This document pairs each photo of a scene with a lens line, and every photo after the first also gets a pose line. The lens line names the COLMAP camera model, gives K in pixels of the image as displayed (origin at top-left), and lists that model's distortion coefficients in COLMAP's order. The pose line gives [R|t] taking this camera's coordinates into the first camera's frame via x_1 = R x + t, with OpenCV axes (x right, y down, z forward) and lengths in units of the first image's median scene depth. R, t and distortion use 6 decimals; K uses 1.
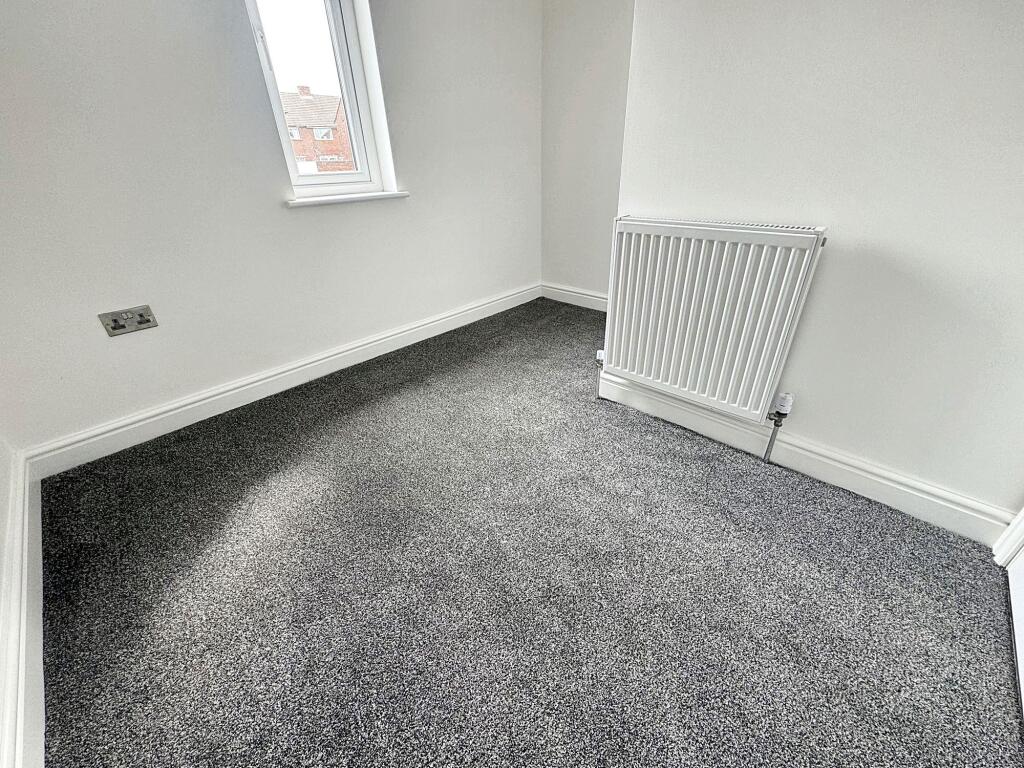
lens RADIAL K [[407.2, 0, 516.1], [0, 407.2, 379.7], [0, 0, 1]] dist [-0.001632, -0.000131]
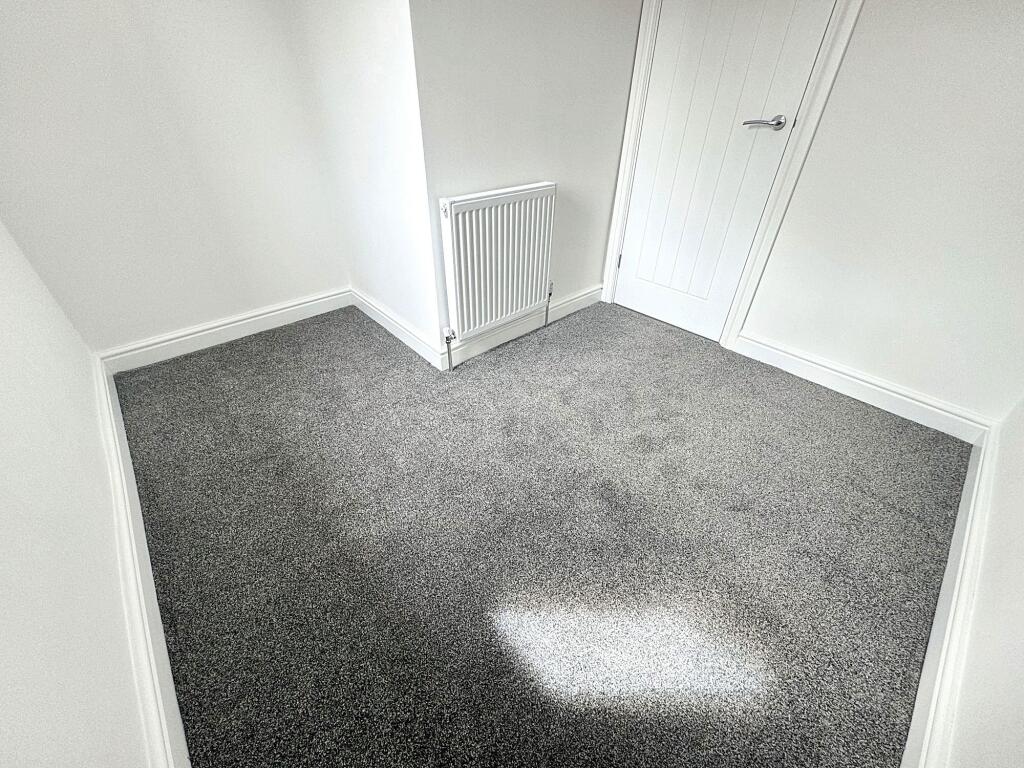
lens RADIAL K [[407.2, 0, 516.1], [0, 407.2, 379.7], [0, 0, 1]] dist [-0.001632, -0.000131]
pose [[0.068778, -0.543267, 0.836738, -0.852458], [0.461095, 0.761075, 0.456241, -0.424090], [-0.884681, 0.354436, 0.302843, 0.658994]]
